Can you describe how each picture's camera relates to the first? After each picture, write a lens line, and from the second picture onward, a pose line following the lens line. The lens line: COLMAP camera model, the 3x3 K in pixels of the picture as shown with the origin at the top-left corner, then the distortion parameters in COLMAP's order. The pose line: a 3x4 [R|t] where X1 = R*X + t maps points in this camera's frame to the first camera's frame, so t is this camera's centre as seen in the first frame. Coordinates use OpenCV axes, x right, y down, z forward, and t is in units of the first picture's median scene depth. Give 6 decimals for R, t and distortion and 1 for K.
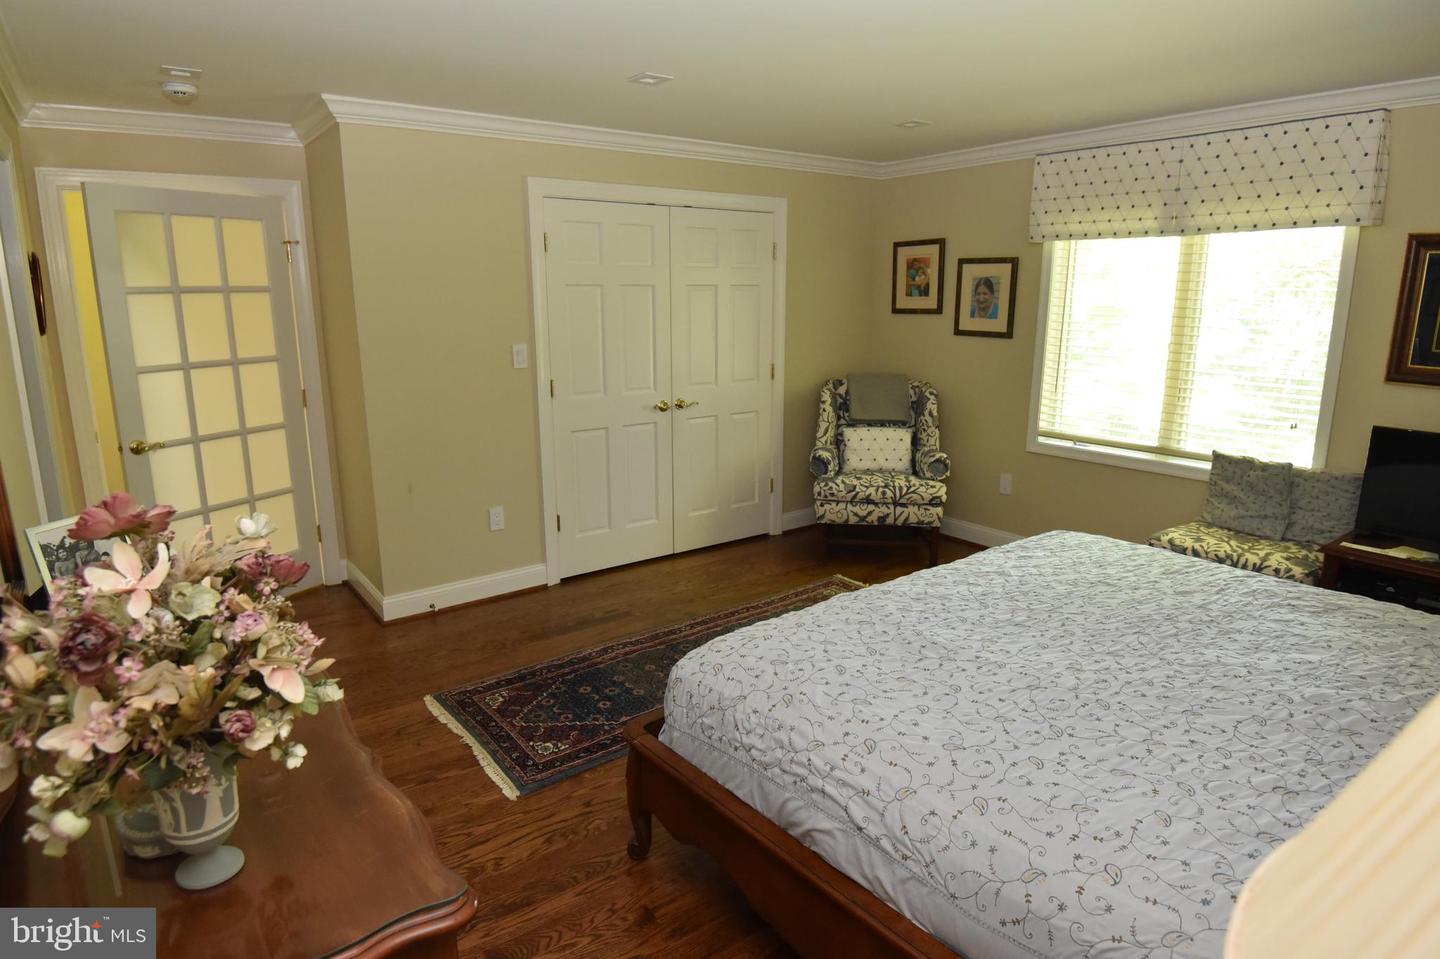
lens RADIAL K [[828.9, 0, 720.0], [0, 828.9, 479.5], [0, 0, 1]] dist [-0.024049, -0.001157]
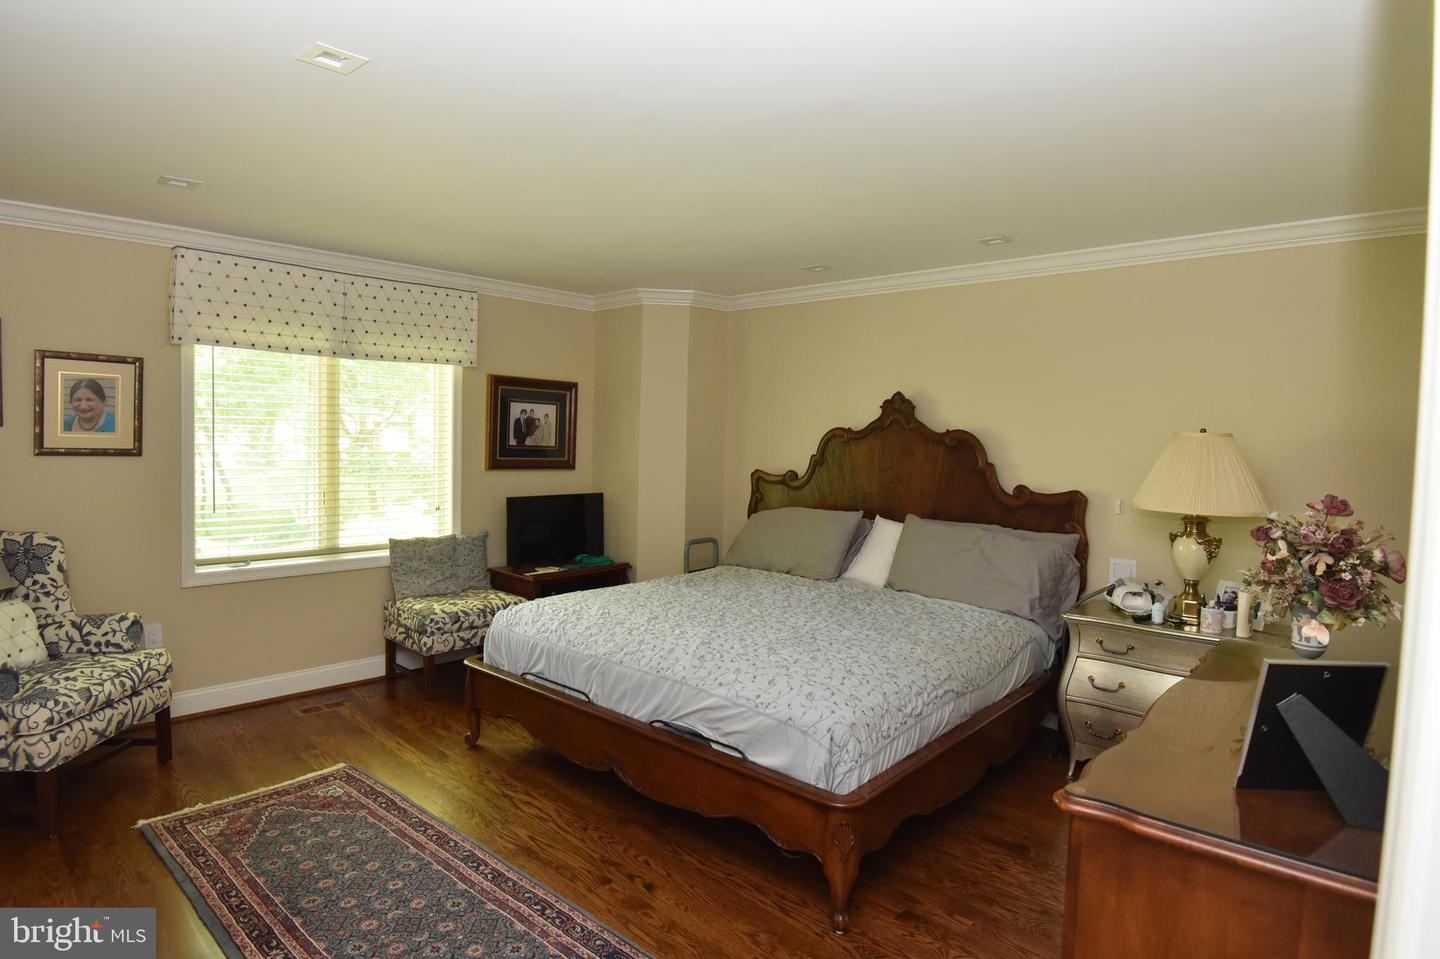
lens RADIAL K [[816.6, 0, 720.0], [0, 816.6, 479.5], [0, 0, 1]] dist [-0.000458, -0.000073]
pose [[-0.171784, -0.063379, 0.983094, -0.546670], [0.189549, 0.977155, 0.096117, -0.121674], [-0.966727, 0.202856, -0.155846, 0.600779]]
